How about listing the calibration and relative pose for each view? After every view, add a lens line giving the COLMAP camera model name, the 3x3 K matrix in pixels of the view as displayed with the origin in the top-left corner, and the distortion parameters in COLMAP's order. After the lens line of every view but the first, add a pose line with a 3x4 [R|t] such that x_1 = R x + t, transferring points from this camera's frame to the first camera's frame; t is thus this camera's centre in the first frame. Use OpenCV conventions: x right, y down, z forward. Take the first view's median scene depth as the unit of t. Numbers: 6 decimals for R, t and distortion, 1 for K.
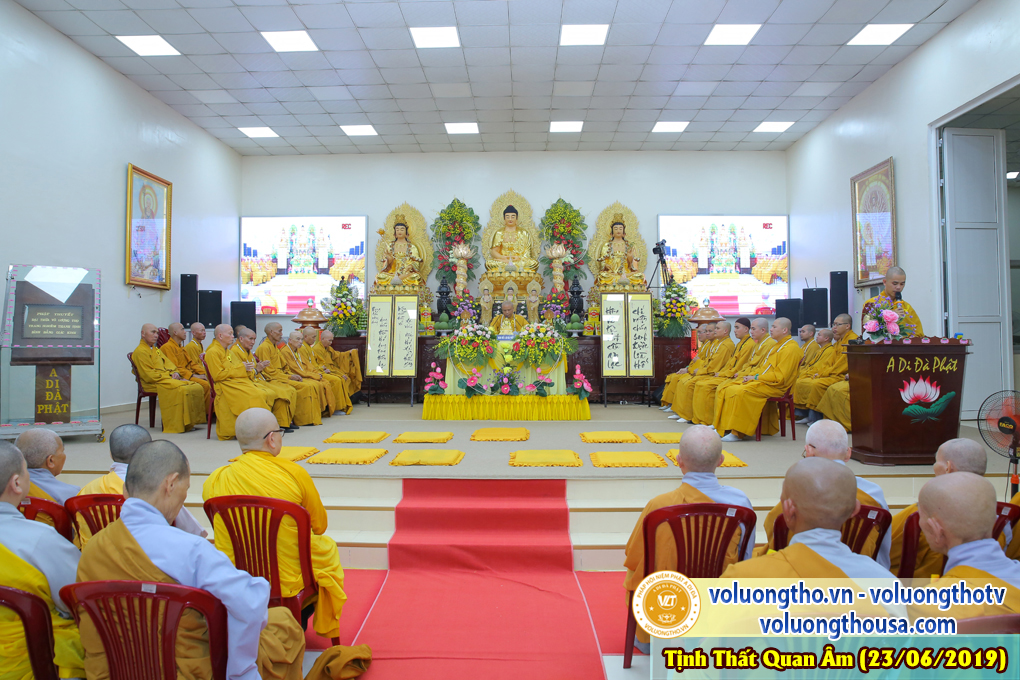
lens RADIAL K [[702.0, 0, 509.6], [0, 702.0, 336.4], [0, 0, 1]] dist [-0.092250, 0.078616]
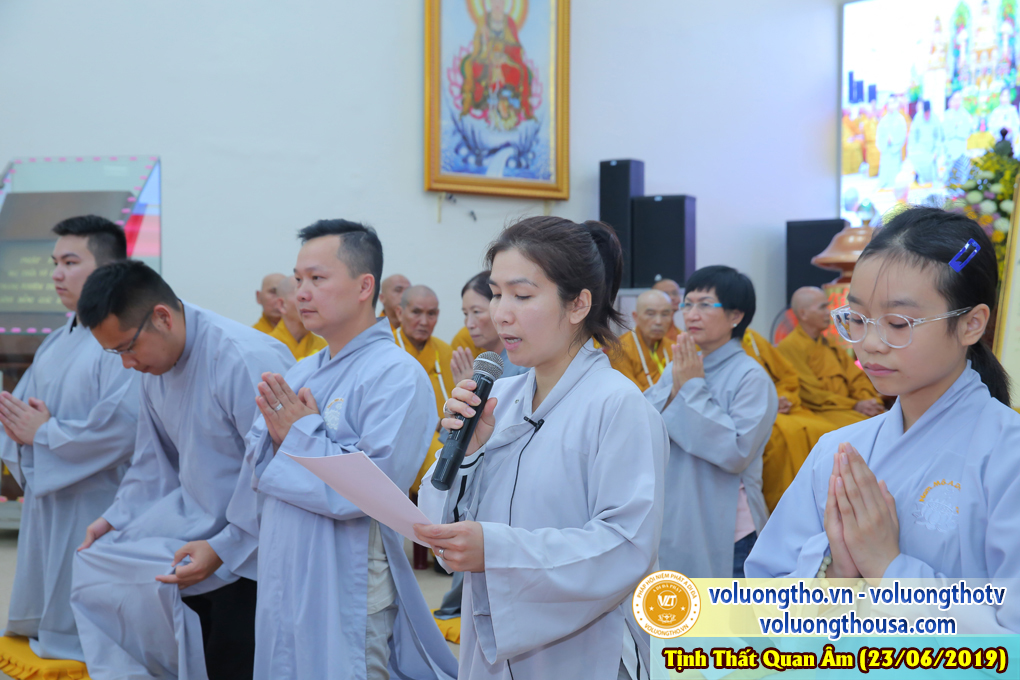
lens RADIAL K [[1501.8, 0, 513.8], [0, 1501.8, 339.8], [0, 0, 1]] dist [0.174964, 0.000000]
pose [[0.642214, 0.010427, -0.766455, 0.191235], [0.005174, 0.999826, 0.017936, 0.002458], [0.766508, -0.015485, 0.642048, 0.350431]]
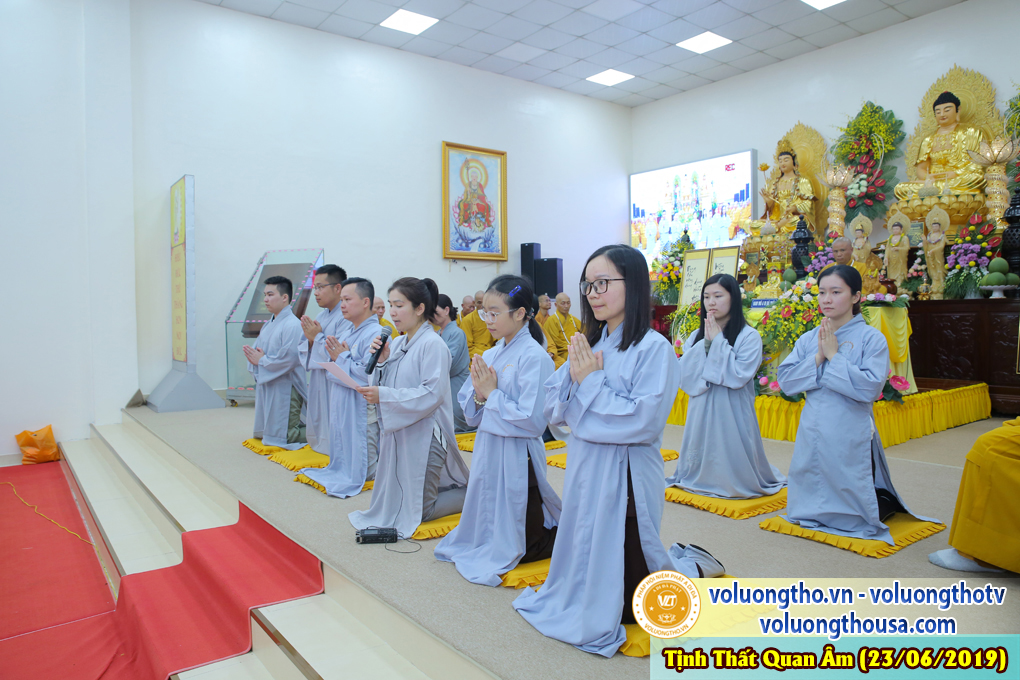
lens RADIAL K [[702.0, 0, 511.3], [0, 702.0, 333.0], [0, 0, 1]] dist [-0.092250, 0.078616]
pose [[0.629837, 0.012990, -0.776619, 0.274885], [0.020015, 0.999257, 0.032946, 0.002554], [0.776470, -0.036295, 0.629109, 0.347348]]
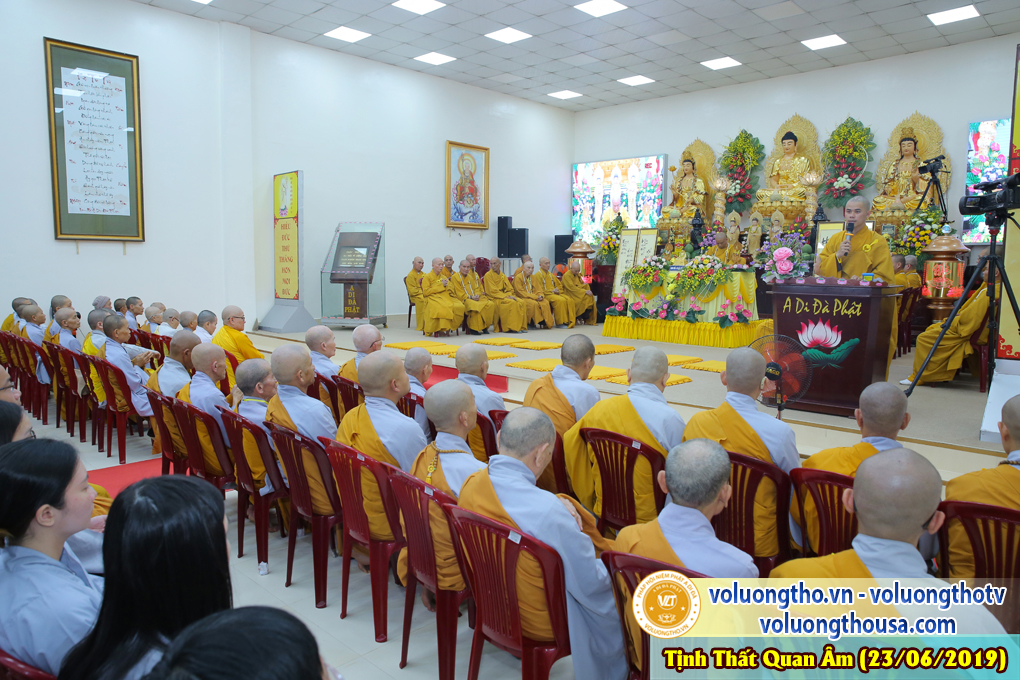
lens RADIAL K [[702.0, 0, 512.0], [0, 702.0, 331.7], [0, 0, 1]] dist [-0.092250, 0.078616]
pose [[0.739384, 0.071805, -0.669444, 0.441298], [-0.002287, 0.994559, 0.104151, -0.010438], [0.673280, -0.075477, 0.735525, 0.011894]]
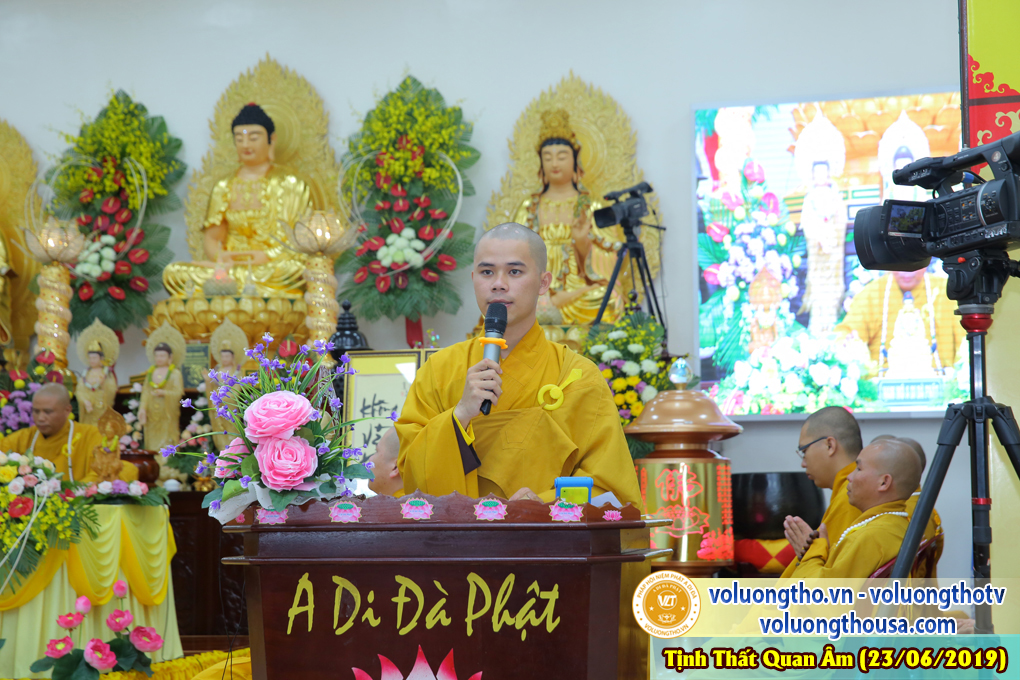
lens RADIAL K [[1892.7, 0, 518.3], [0, 1892.7, 337.6], [0, 0, 1]] dist [0.200019, 0.000000]
pose [[0.976329, -0.026477, -0.214665, 0.378203], [0.010411, 0.997082, -0.075627, -0.001857], [0.216041, 0.071602, 0.973755, 0.151137]]
